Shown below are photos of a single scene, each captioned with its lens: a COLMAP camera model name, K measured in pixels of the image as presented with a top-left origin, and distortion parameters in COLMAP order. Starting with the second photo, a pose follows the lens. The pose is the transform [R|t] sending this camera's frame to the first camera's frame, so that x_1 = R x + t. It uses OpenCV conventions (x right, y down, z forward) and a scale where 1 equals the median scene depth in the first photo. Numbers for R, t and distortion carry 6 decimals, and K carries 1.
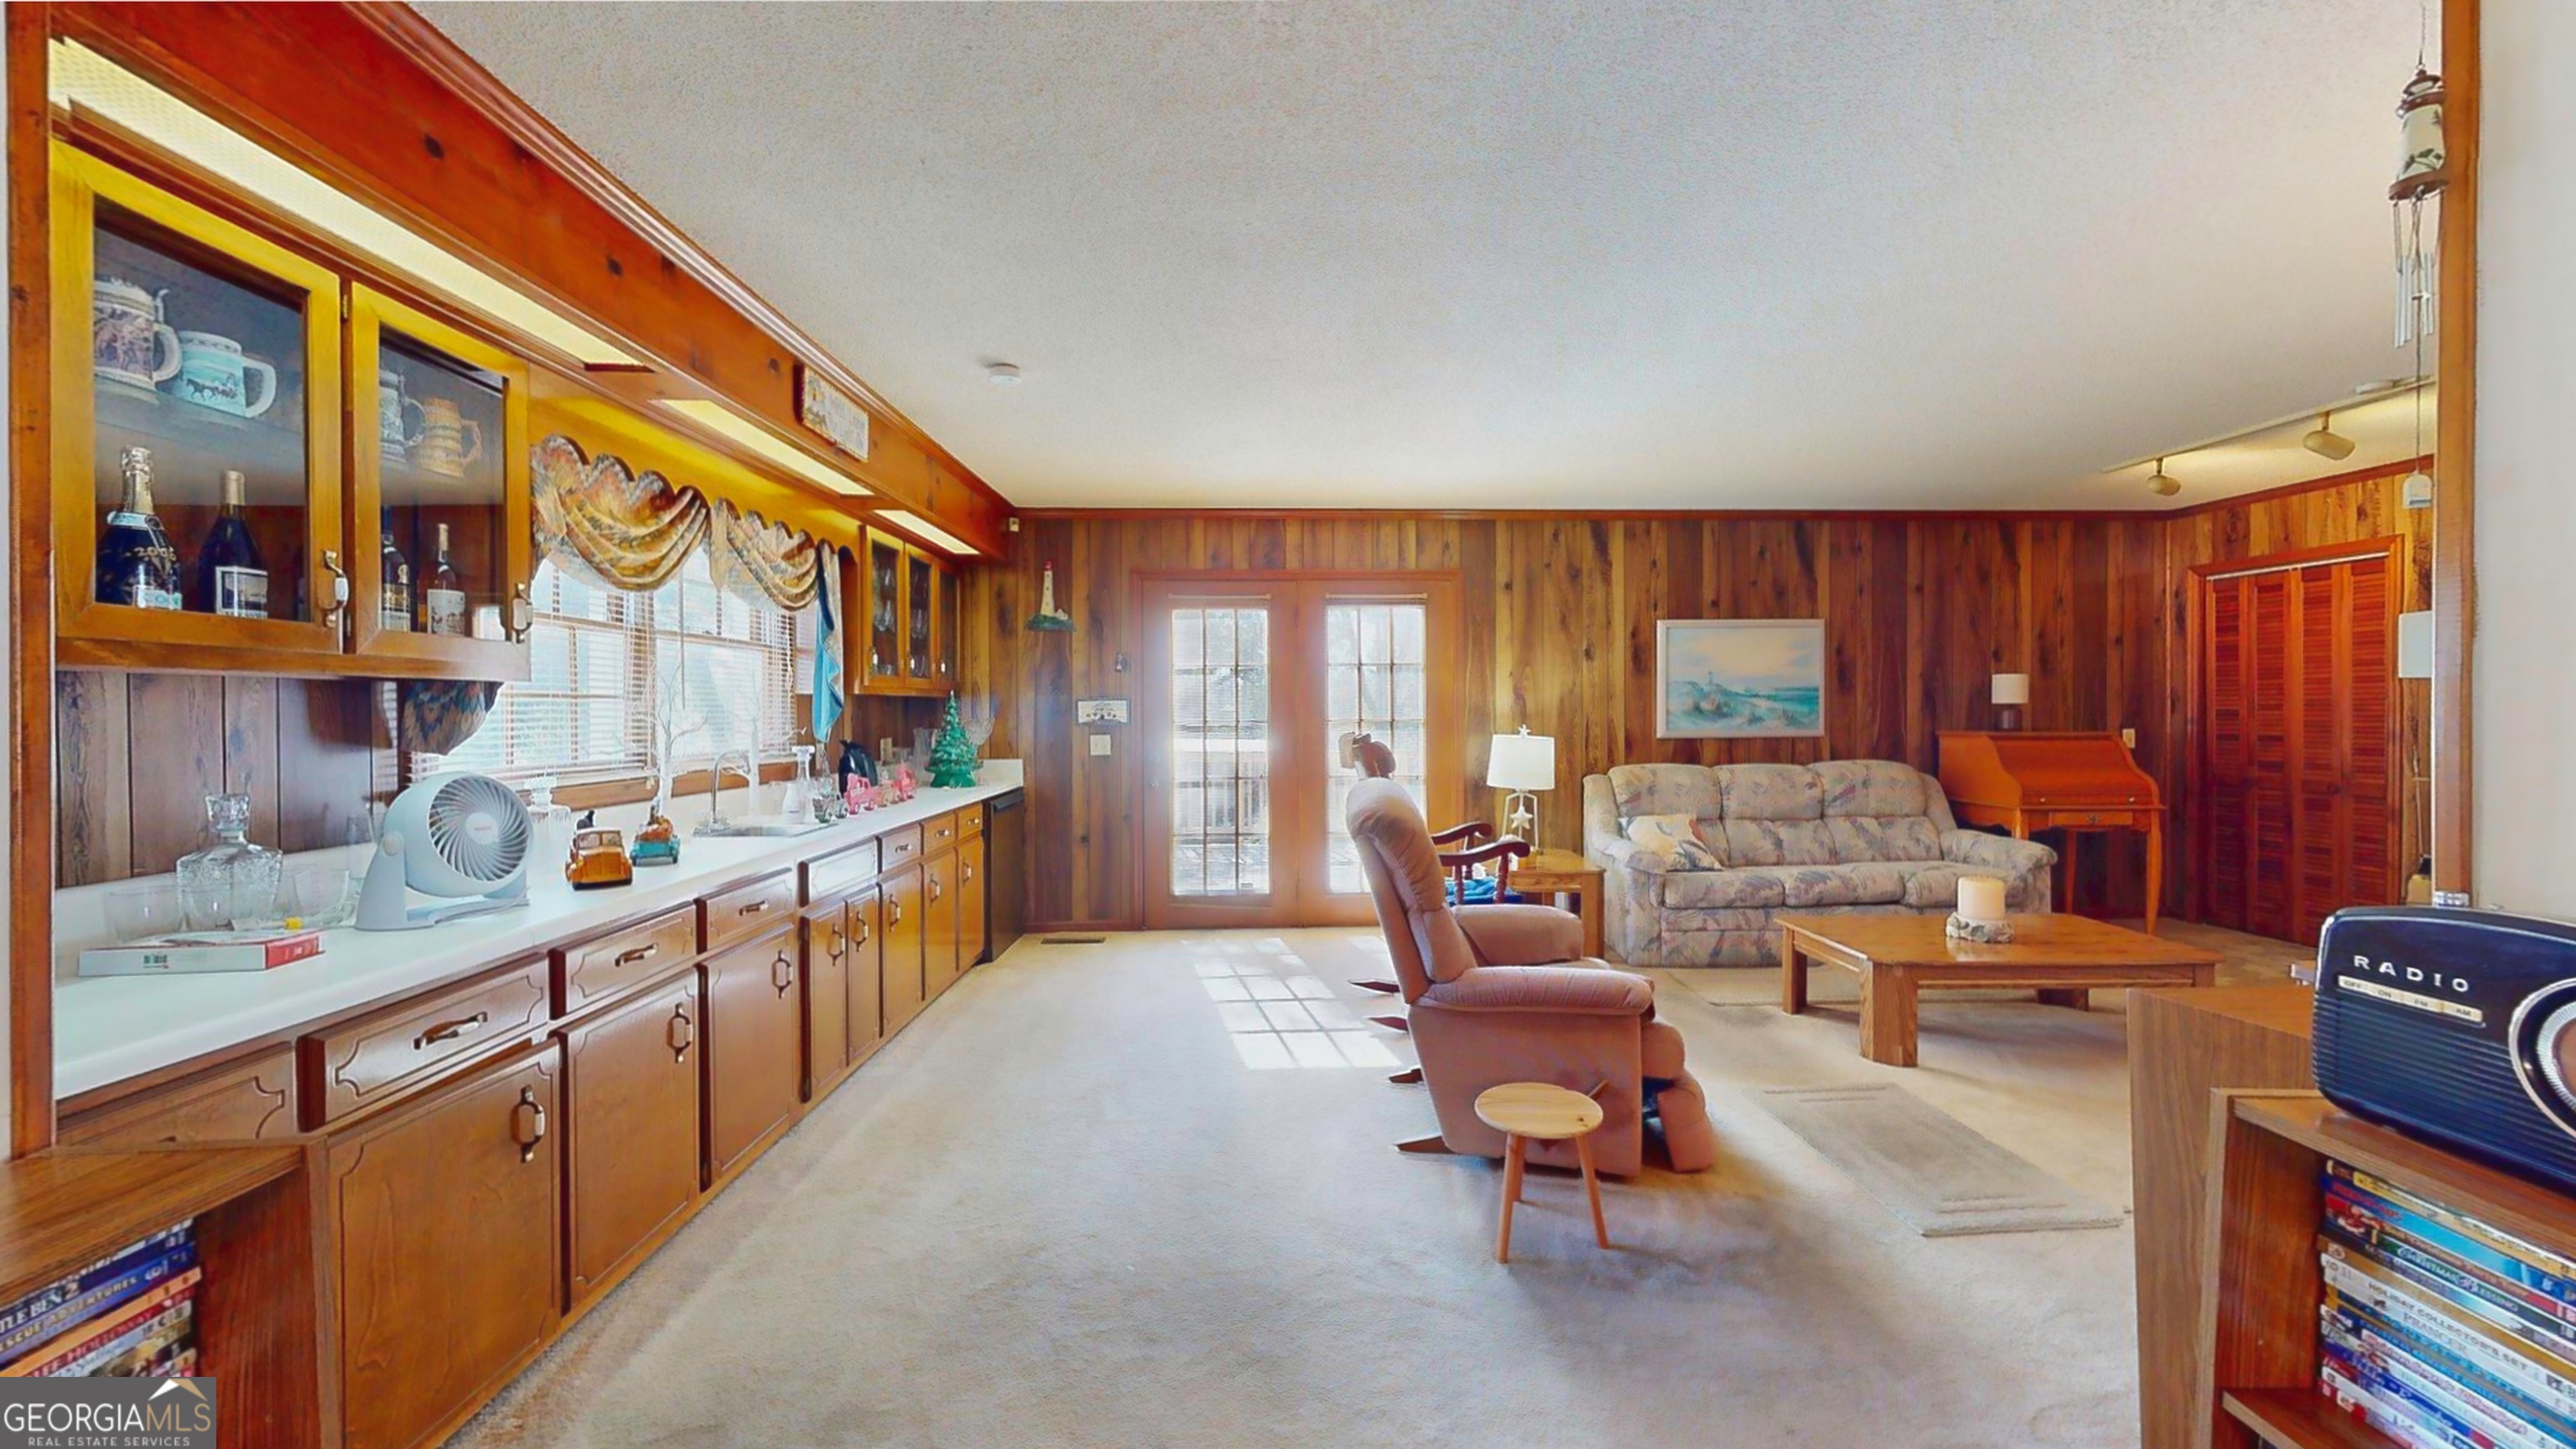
lens RADIAL K [[987.1, 0, 1301.5], [0, 987.1, 718.9], [0, 0, 1]] dist [-0.000251, 0.000202]
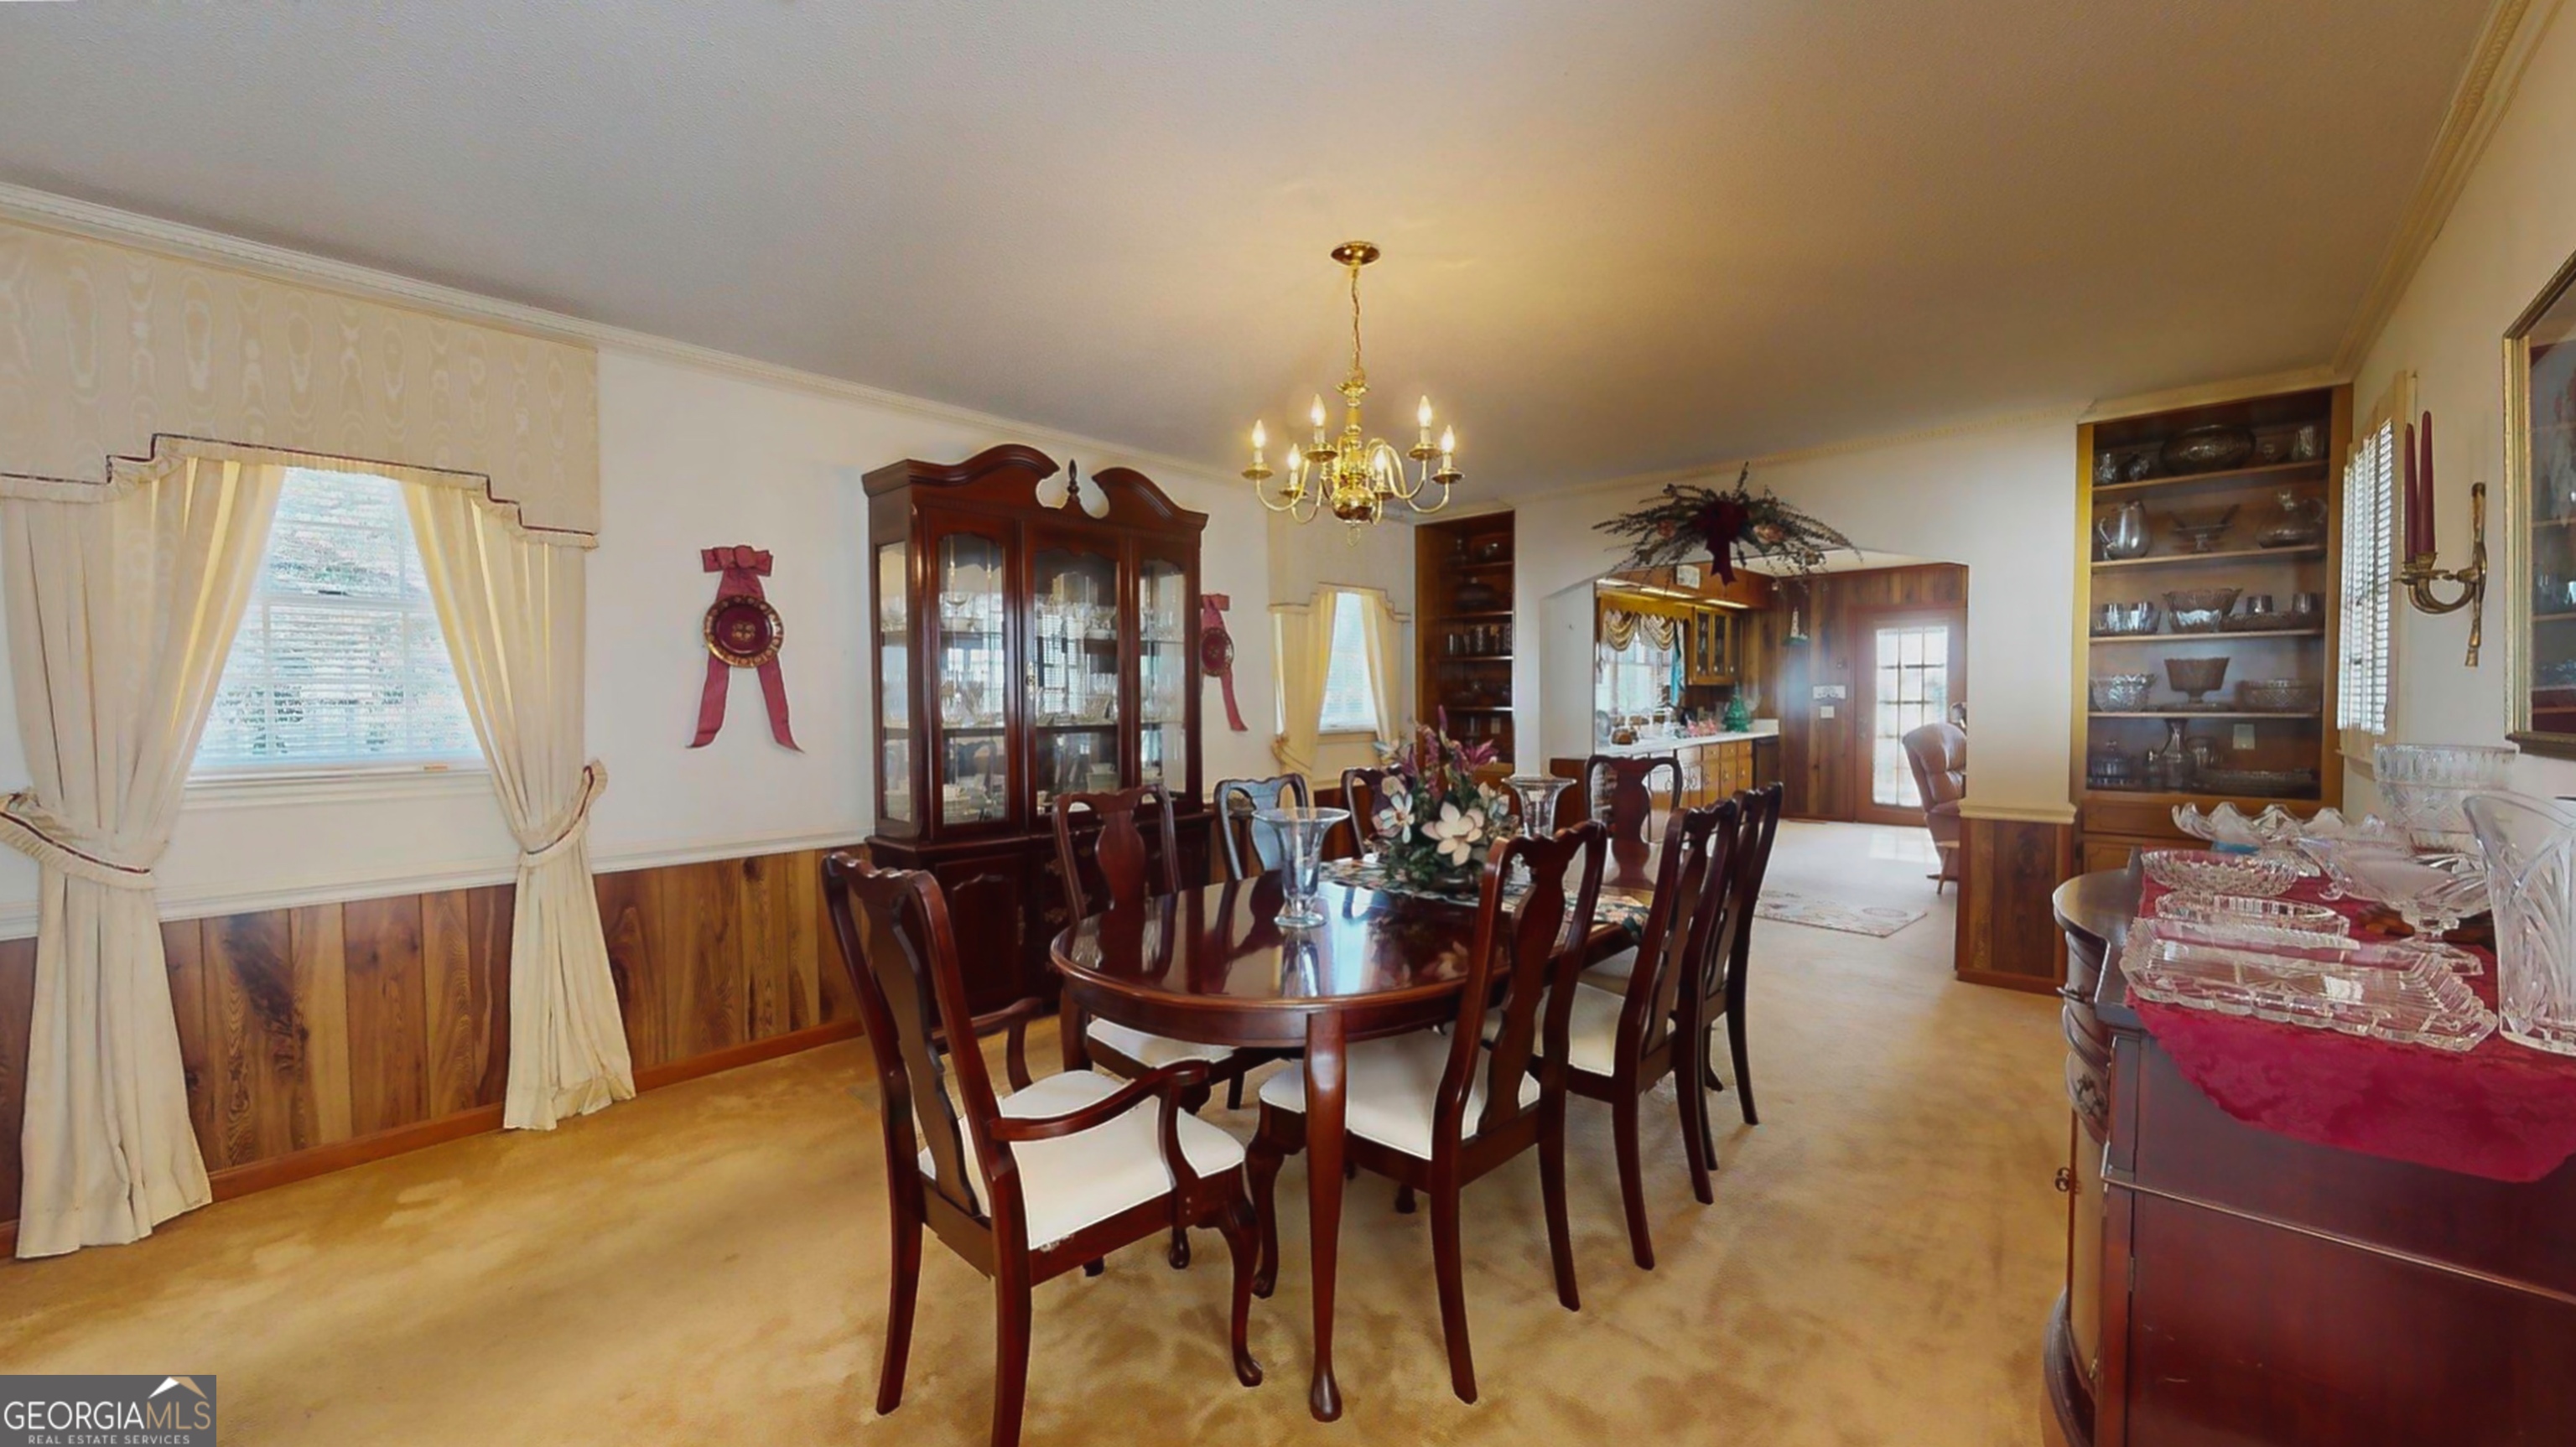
lens RADIAL K [[987.0, 0, 1273.3], [0, 987.0, 731.3], [0, 0, 1]] dist [-0.000251, 0.000202]
pose [[0.711800, 0.020256, -0.702090, 0.415387], [0.001040, 0.999553, 0.029892, 0.011003], [0.702381, -0.022008, 0.711460, -1.172279]]
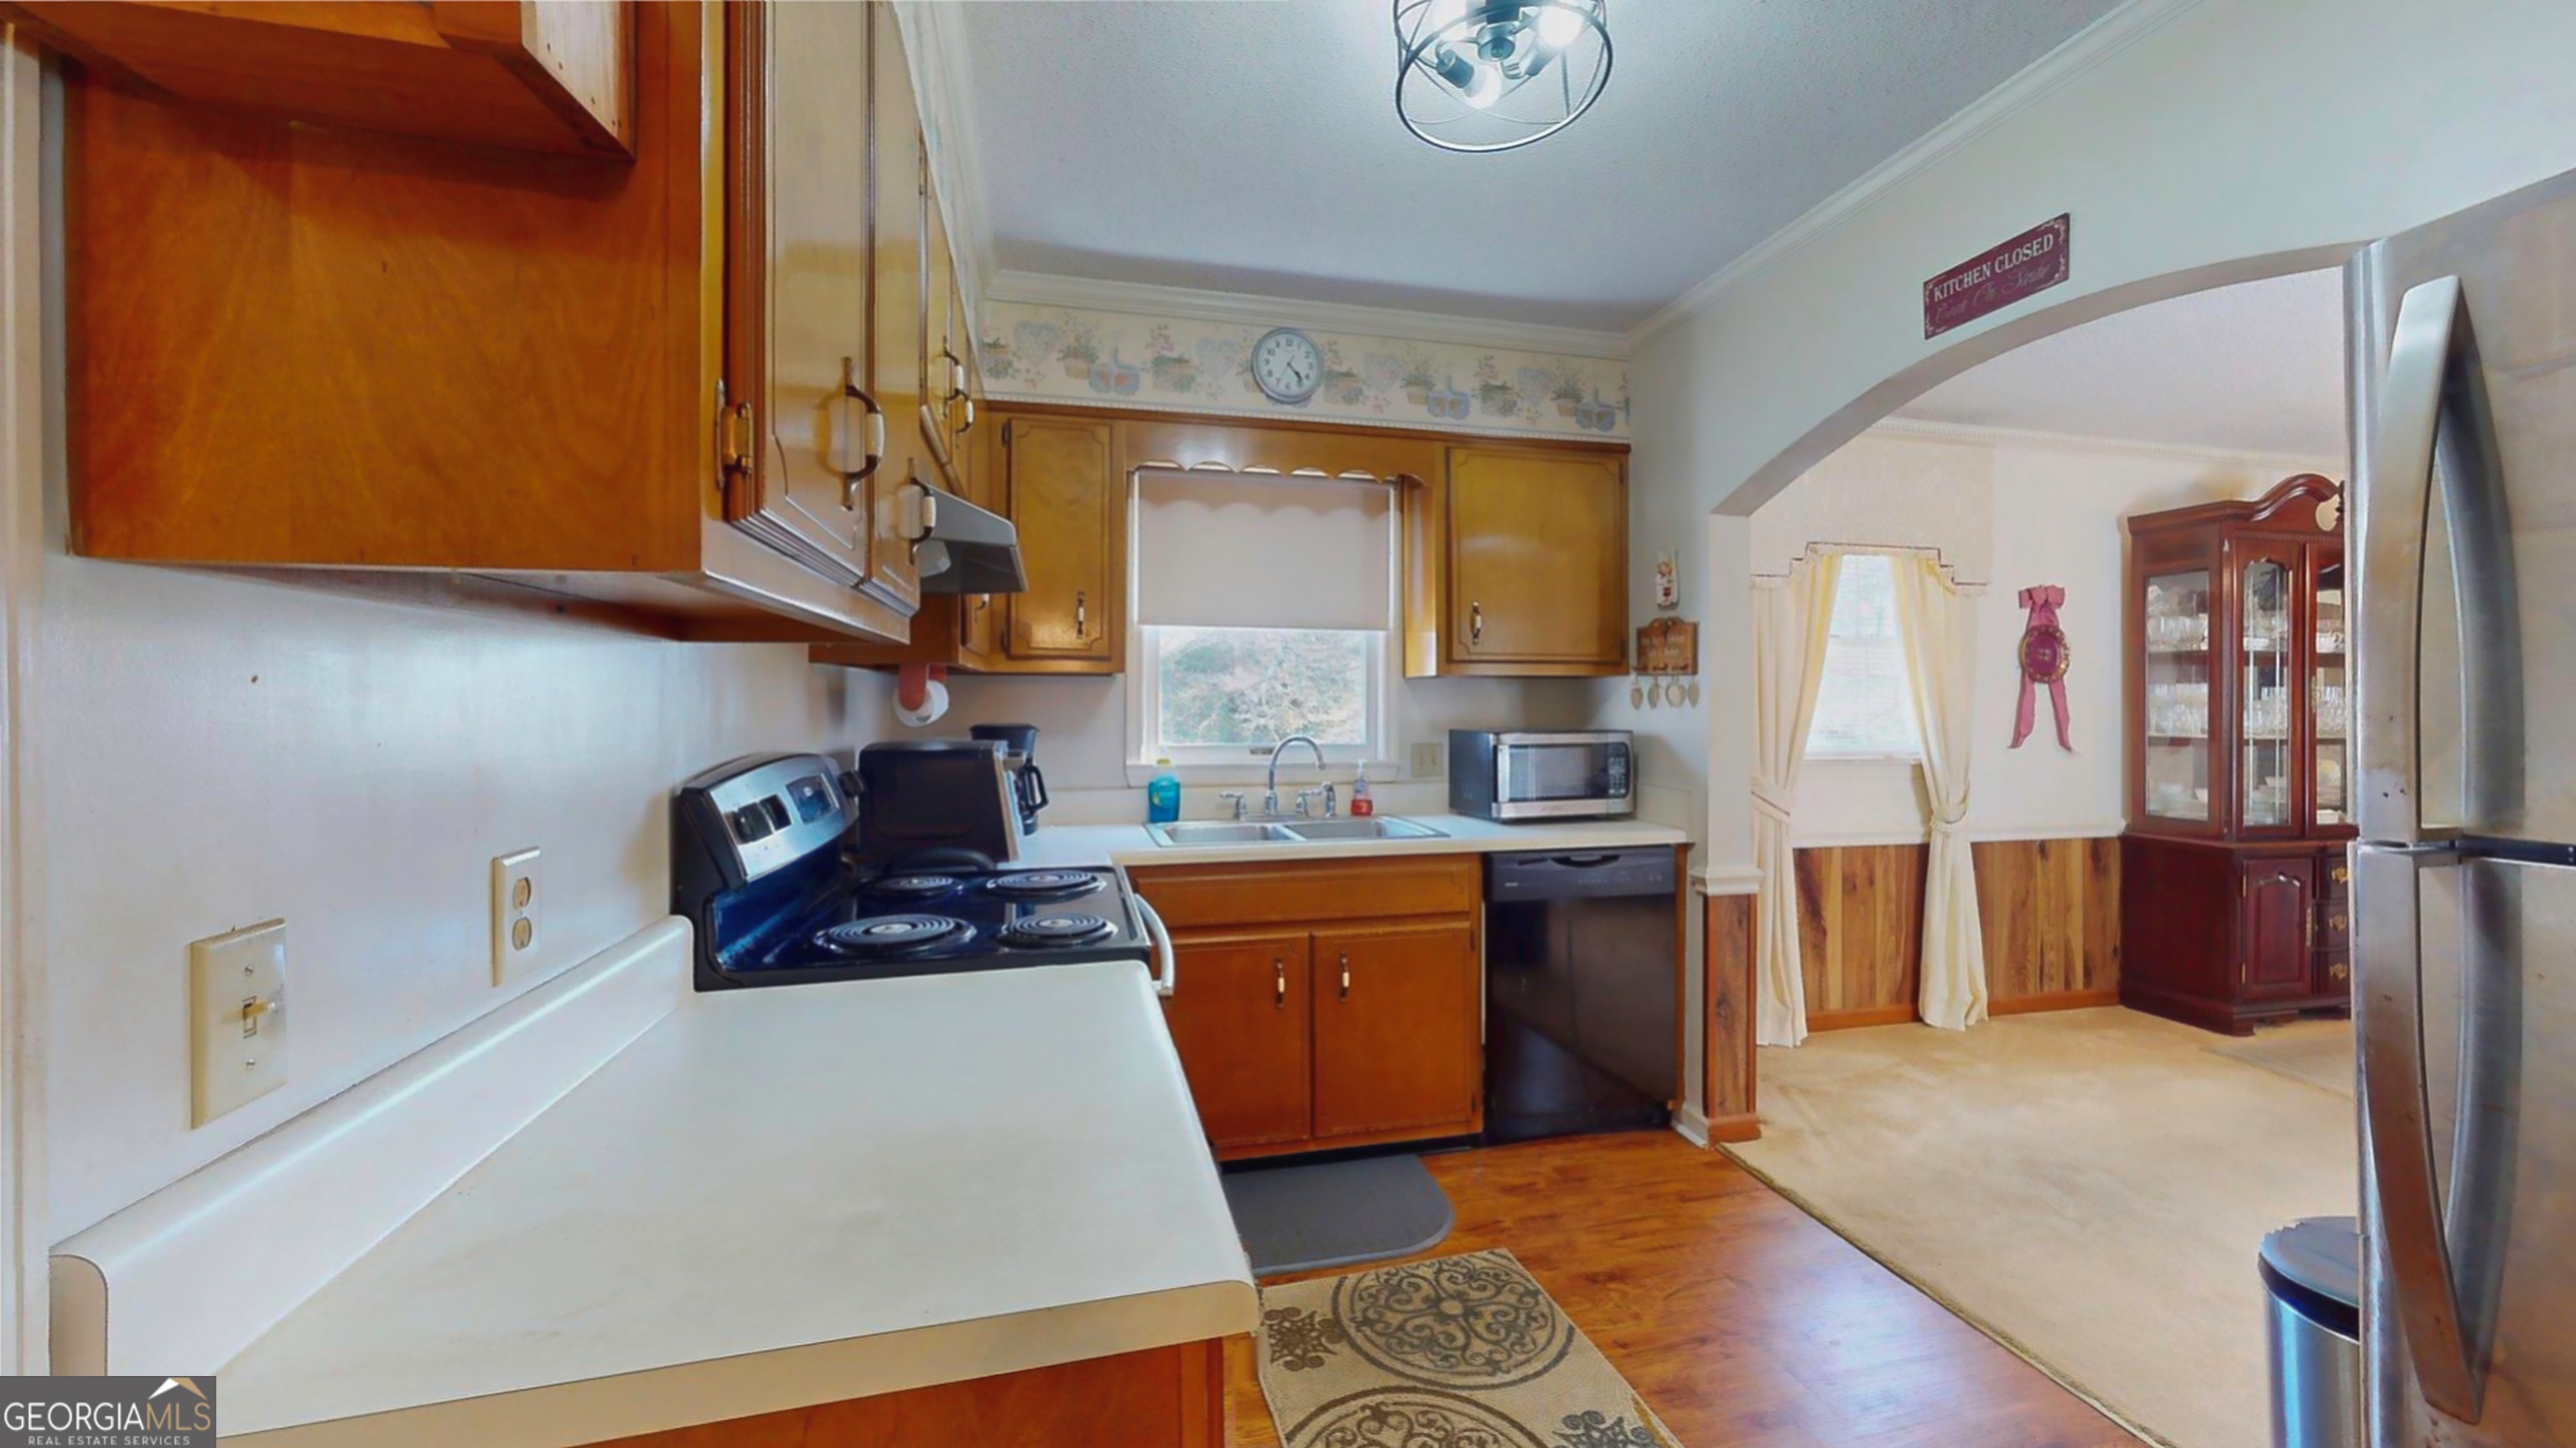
lens RADIAL K [[987.0, 0, 1301.0], [0, 987.0, 702.0], [0, 0, 1]] dist [-0.000251, 0.000202]
pose [[0.204385, 0.007126, -0.978865, 0.296897], [-0.013180, 0.999903, 0.004527, 0.000758], [0.978802, 0.011976, 0.204460, -2.433958]]
